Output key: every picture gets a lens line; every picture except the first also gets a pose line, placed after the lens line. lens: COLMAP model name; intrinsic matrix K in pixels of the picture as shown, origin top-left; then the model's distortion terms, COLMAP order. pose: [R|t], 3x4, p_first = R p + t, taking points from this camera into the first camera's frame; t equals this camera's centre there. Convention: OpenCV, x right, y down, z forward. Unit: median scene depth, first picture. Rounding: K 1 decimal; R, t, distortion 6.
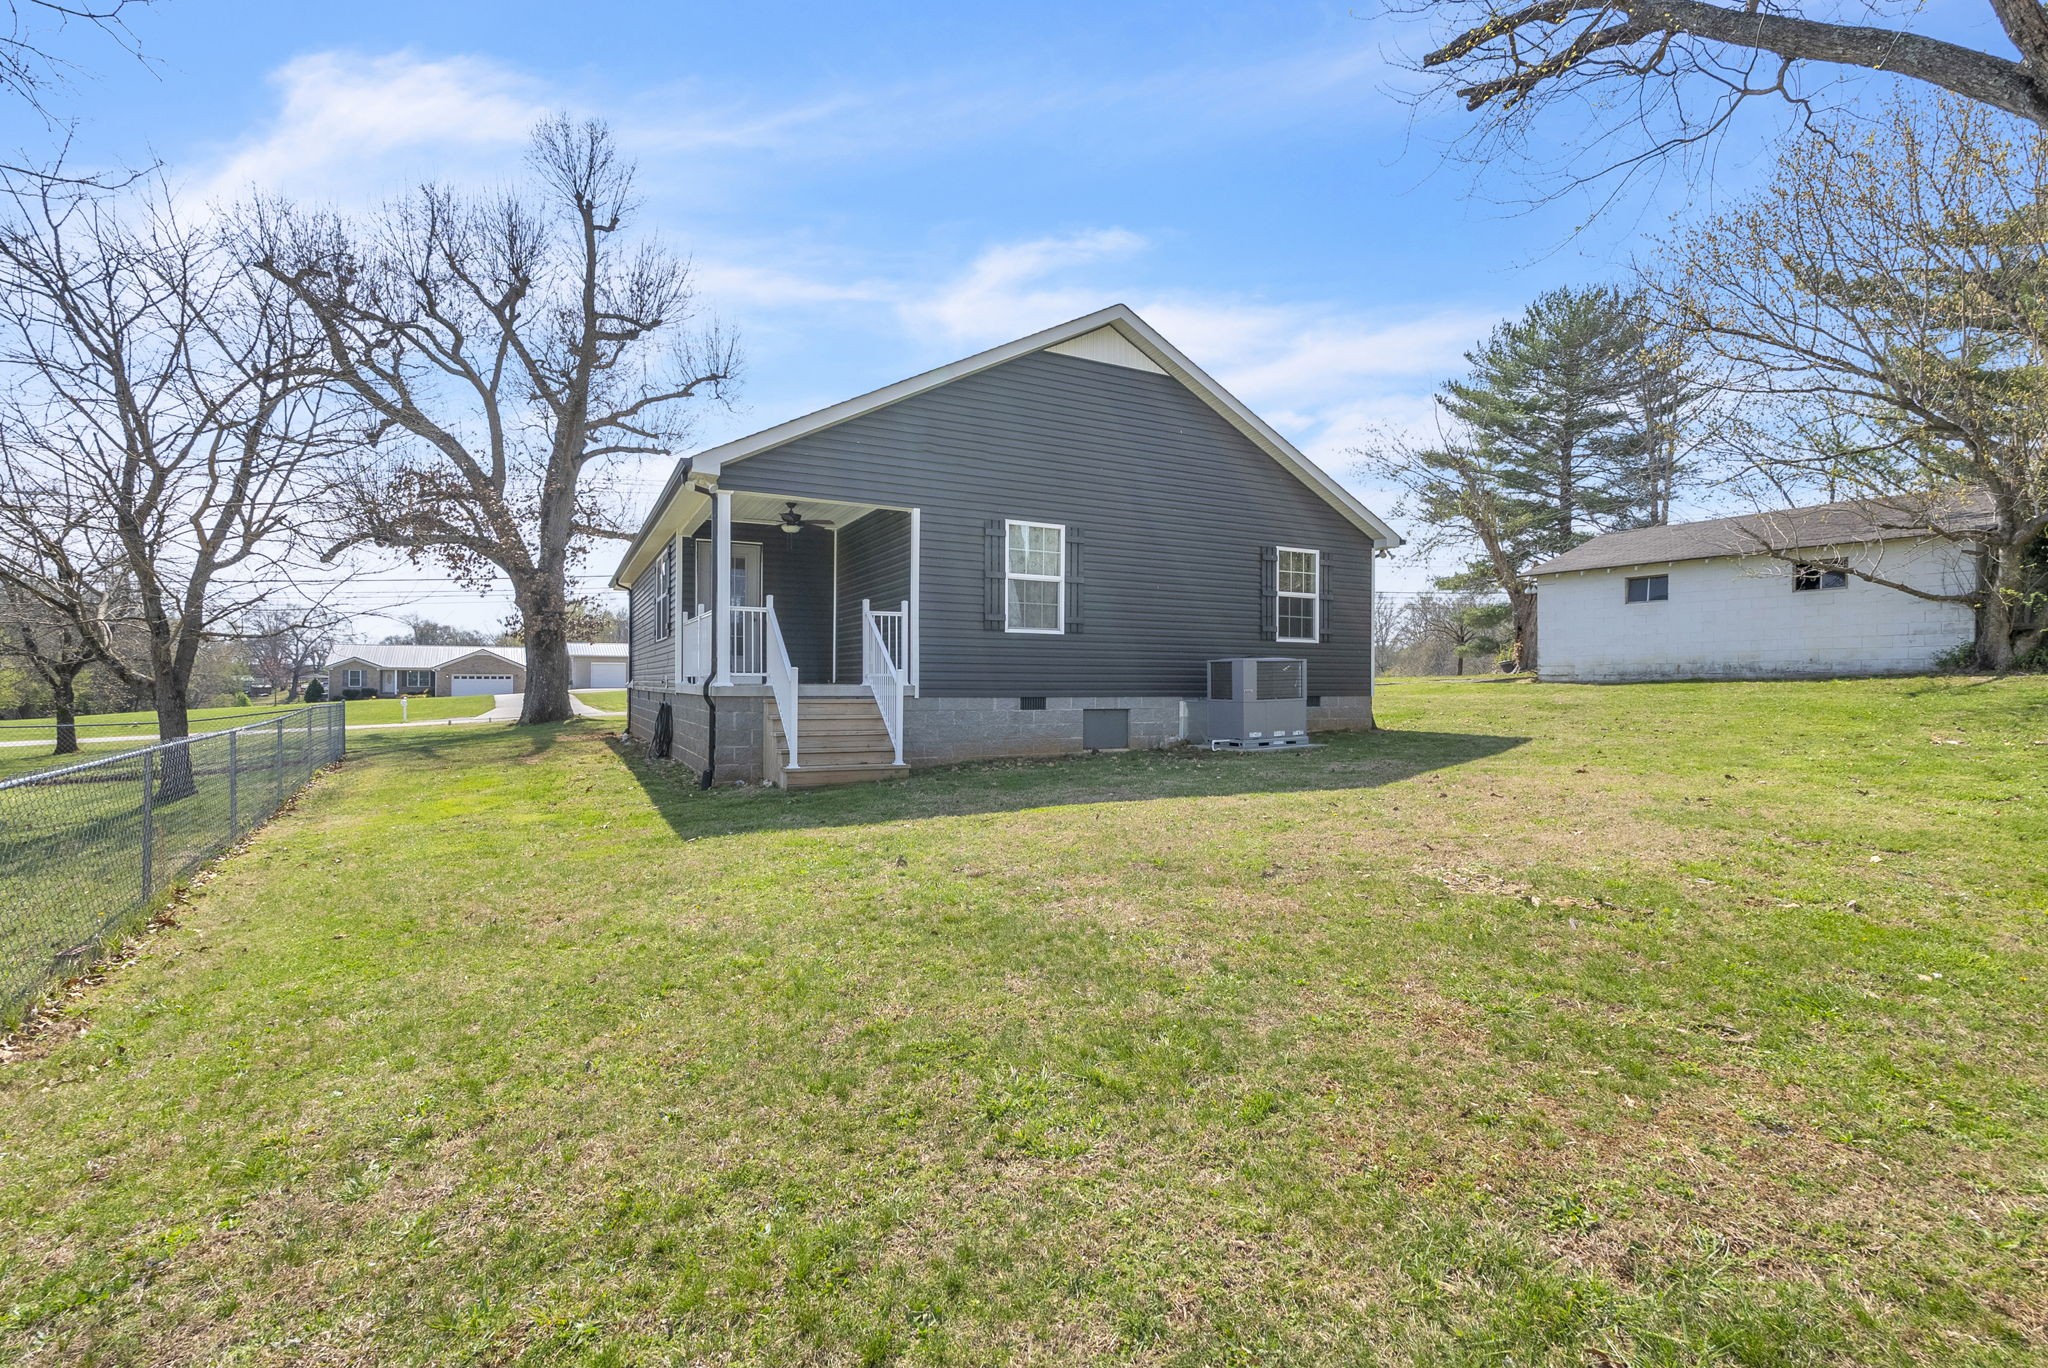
lens RADIAL K [[913.4, 0, 1023.6], [0, 913.4, 684.8], [0, 0, 1]] dist [-0.010555, 0.000401]
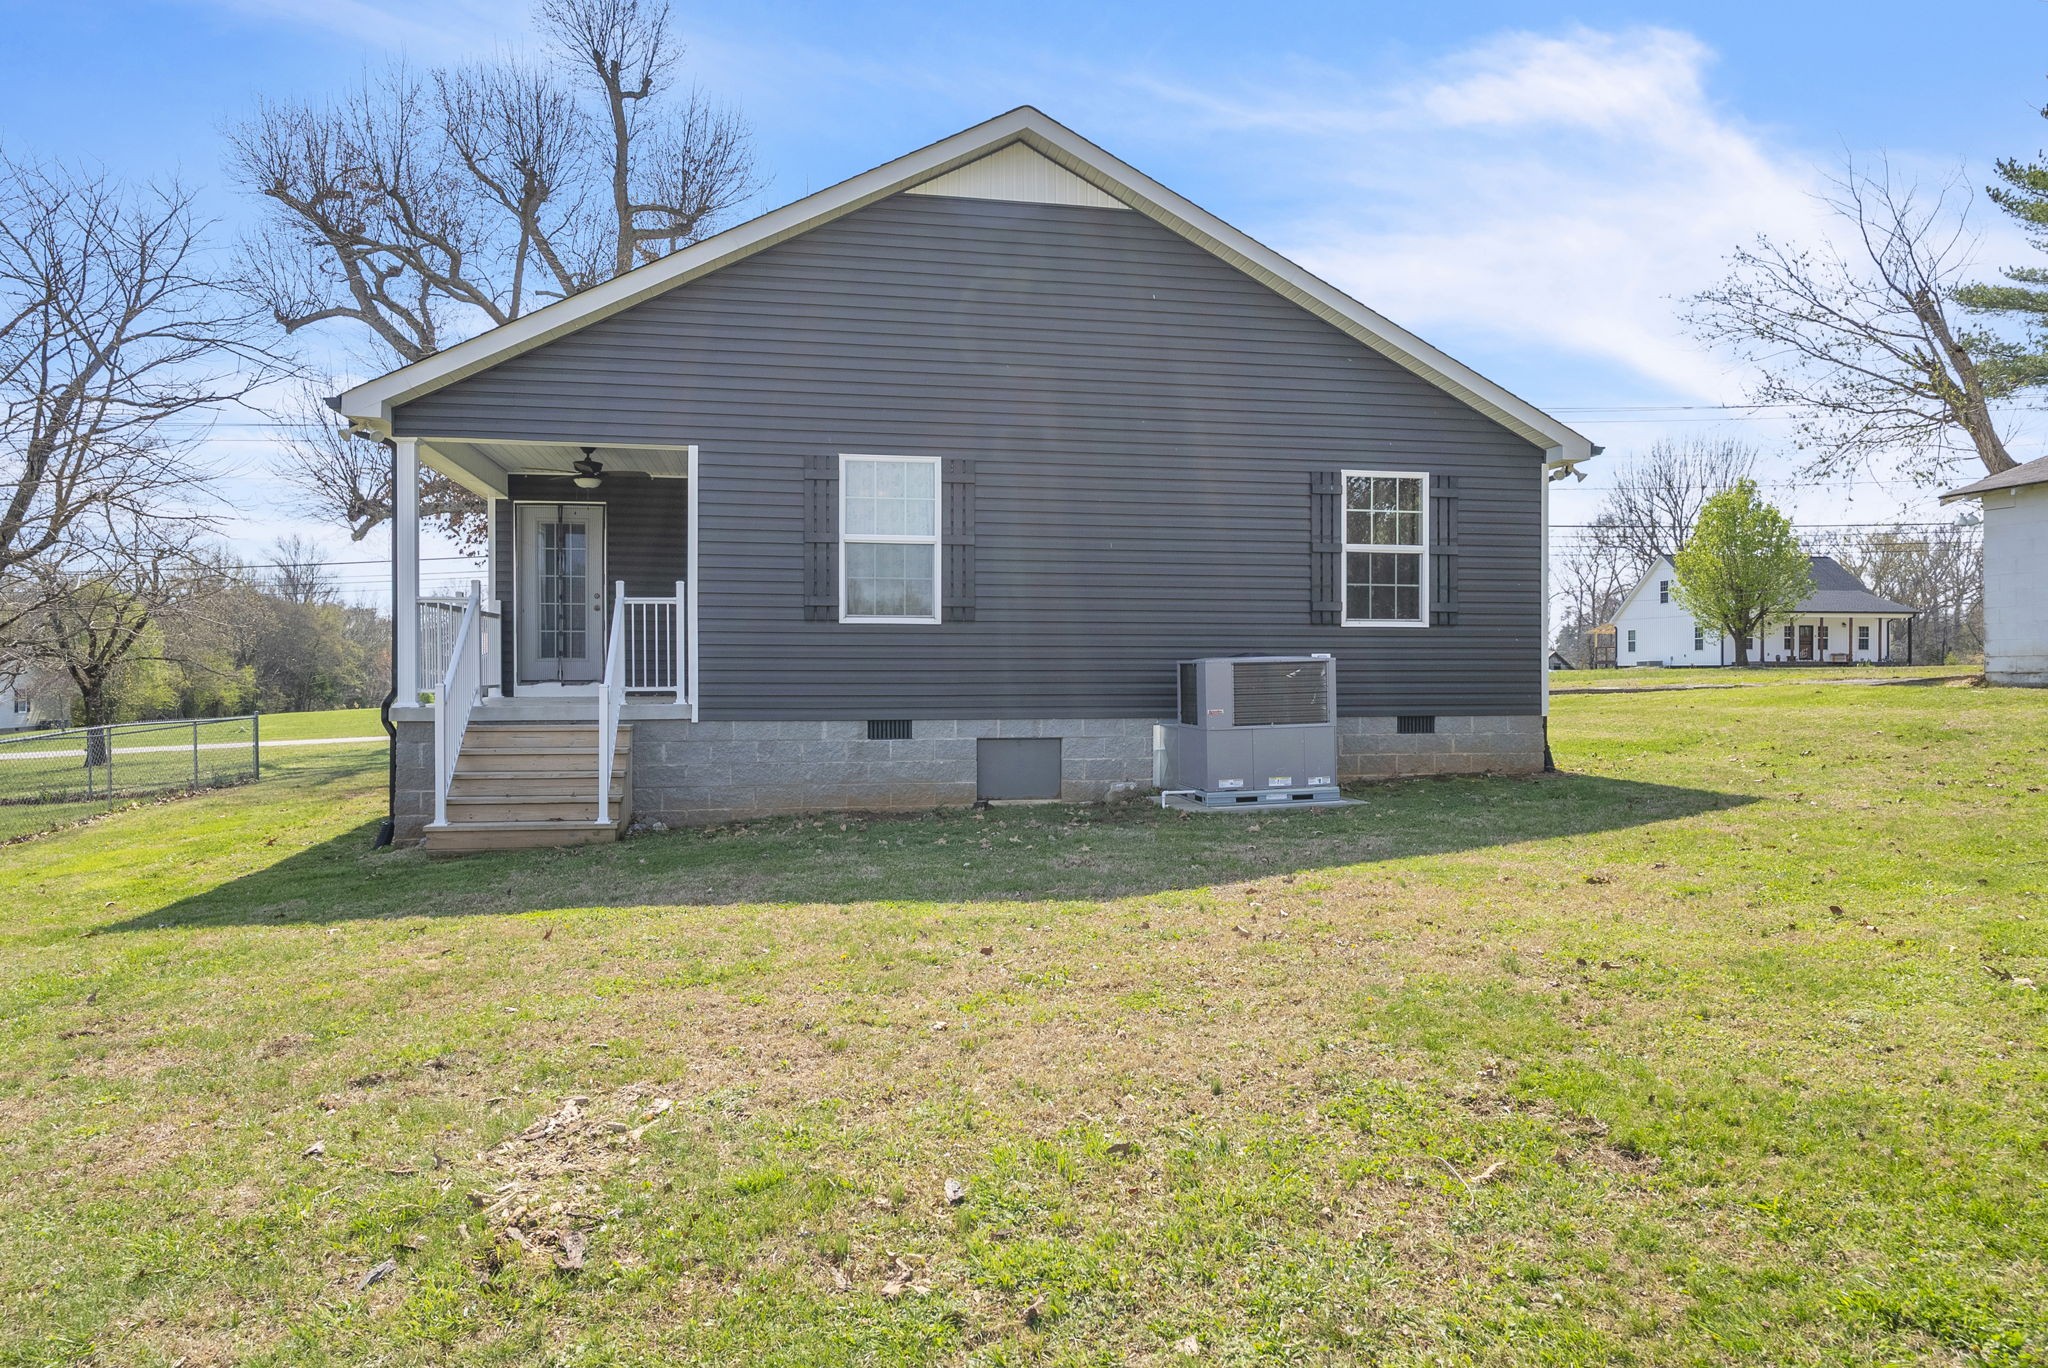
lens RADIAL K [[1264.5, 0, 1023.8], [0, 1264.5, 683.9], [0, 0, 1]] dist [-0.007922, -0.001443]
pose [[0.958385, -0.002775, -0.285467, 0.350542], [0.004846, 0.999967, 0.006548, -0.017501], [0.285439, -0.007658, 0.958366, 0.144851]]
